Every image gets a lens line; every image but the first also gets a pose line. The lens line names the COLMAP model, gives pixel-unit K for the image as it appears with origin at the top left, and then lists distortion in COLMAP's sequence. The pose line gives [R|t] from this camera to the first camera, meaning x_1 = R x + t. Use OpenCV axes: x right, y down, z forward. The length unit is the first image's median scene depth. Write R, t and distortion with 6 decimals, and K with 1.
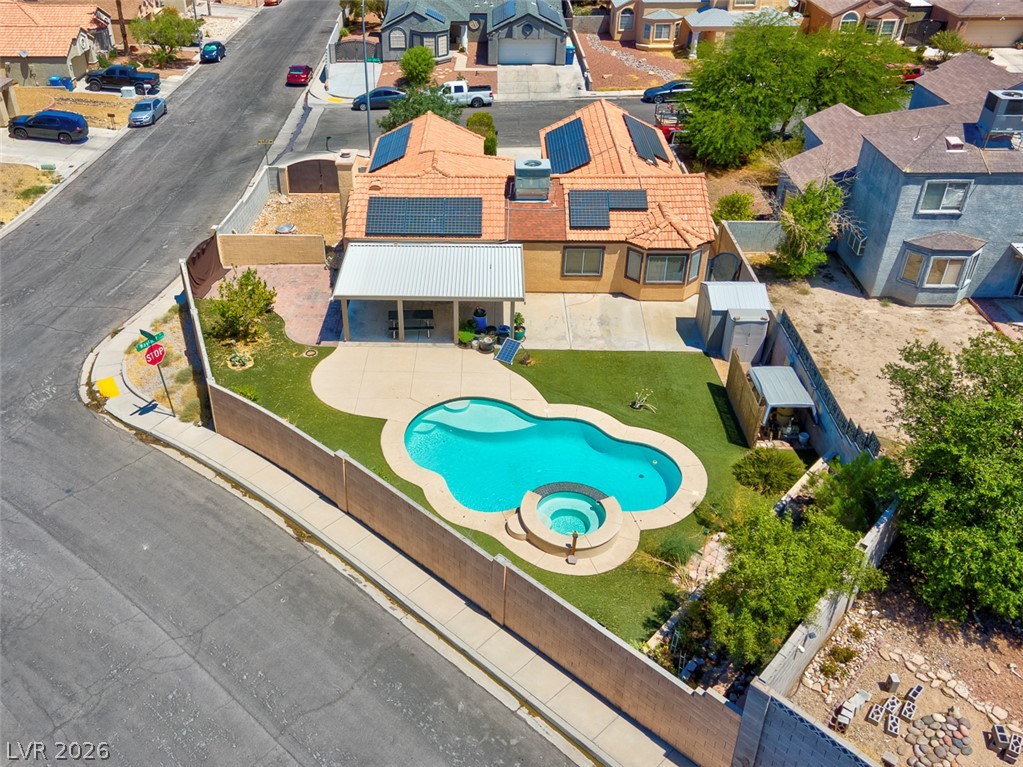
lens RADIAL K [[882.7, 0, 444.9], [0, 882.7, 328.8], [0, 0, 1]] dist [0.011037, 0.056758]
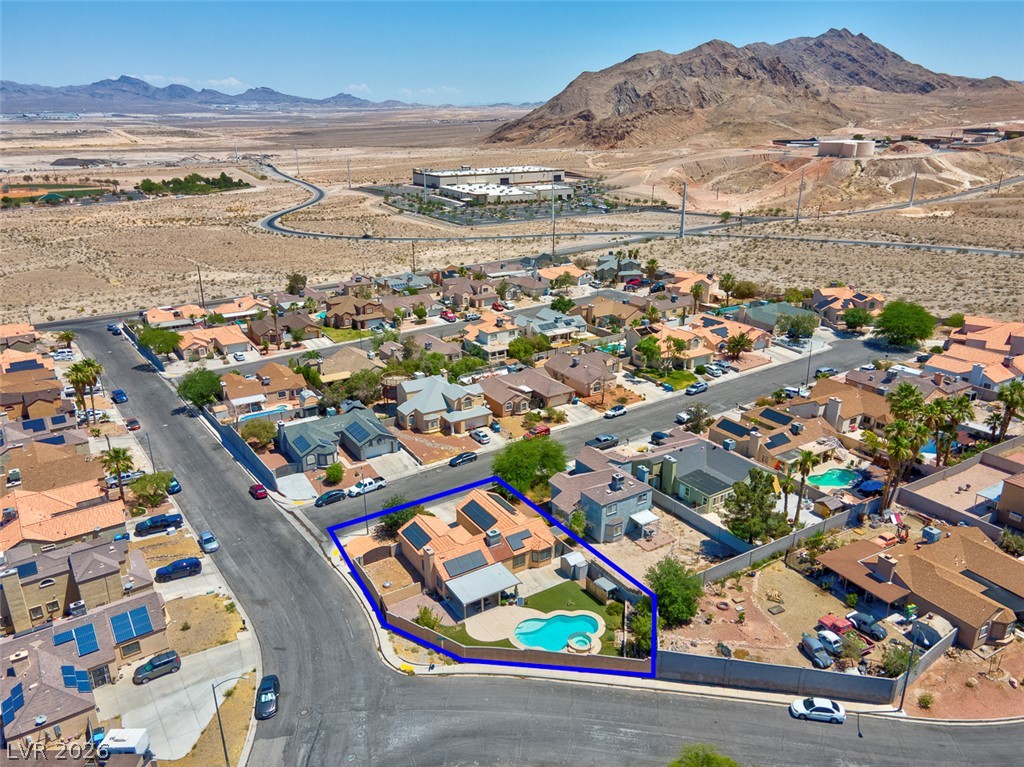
lens RADIAL K [[729.1, 0, 517.4], [0, 729.1, 384.5], [0, 0, 1]] dist [0.026919, 0.001267]
pose [[0.816447, -0.186800, 0.546370, -1.037859], [0.291016, 0.950380, -0.109942, -0.364482], [-0.498722, 0.248764, 0.830297, -1.096602]]
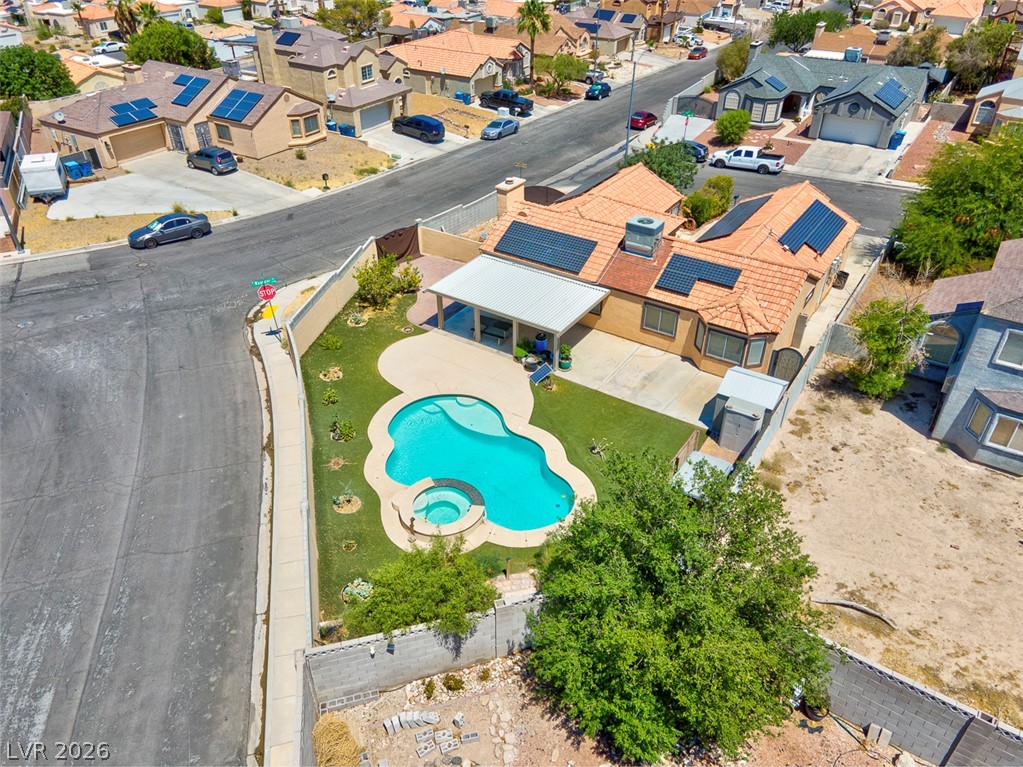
lens RADIAL K [[751.1, 0, 520.7], [0, 751.1, 384.1], [0, 0, 1]] dist [0.006200, 0.068119]
pose [[0.863202, 0.299983, -0.406069, 0.414228], [-0.275626, 0.953898, 0.118781, -0.064996], [0.422981, 0.009391, 0.906090, 0.096916]]
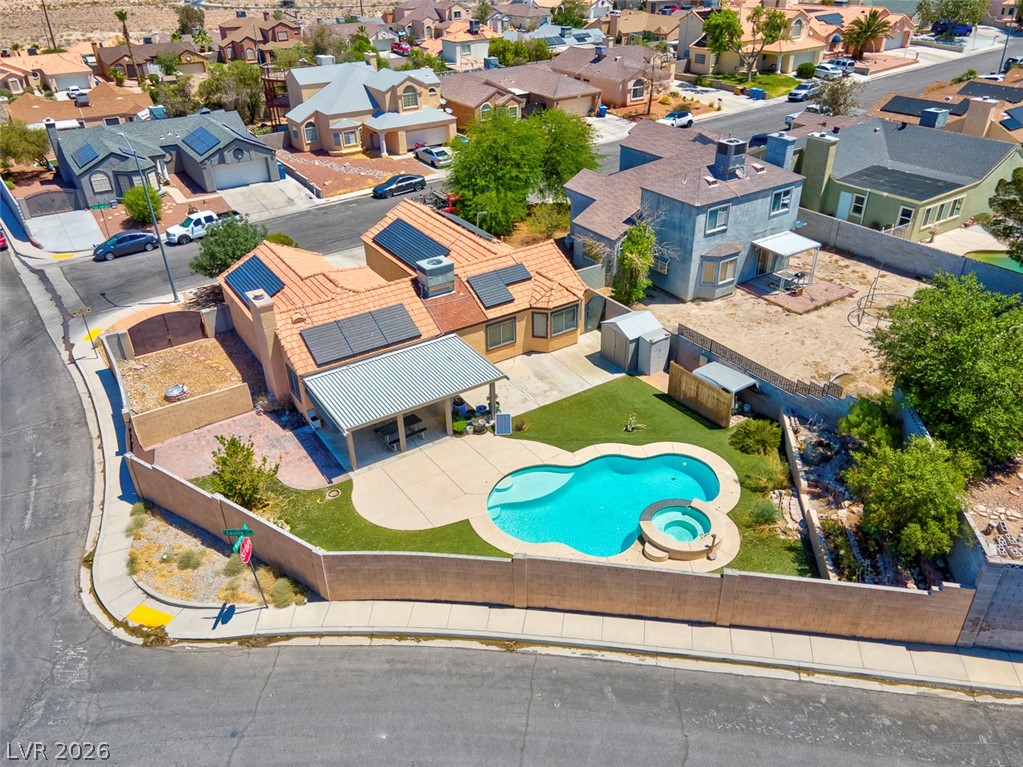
lens RADIAL K [[763.8, 0, 514.7], [0, 763.8, 383.5], [0, 0, 1]] dist [0.034029, 0.007983]
pose [[0.810701, -0.303639, 0.500568, -0.357394], [0.309273, 0.948074, 0.074205, -0.084985], [-0.497107, 0.094654, 0.862511, 0.134561]]
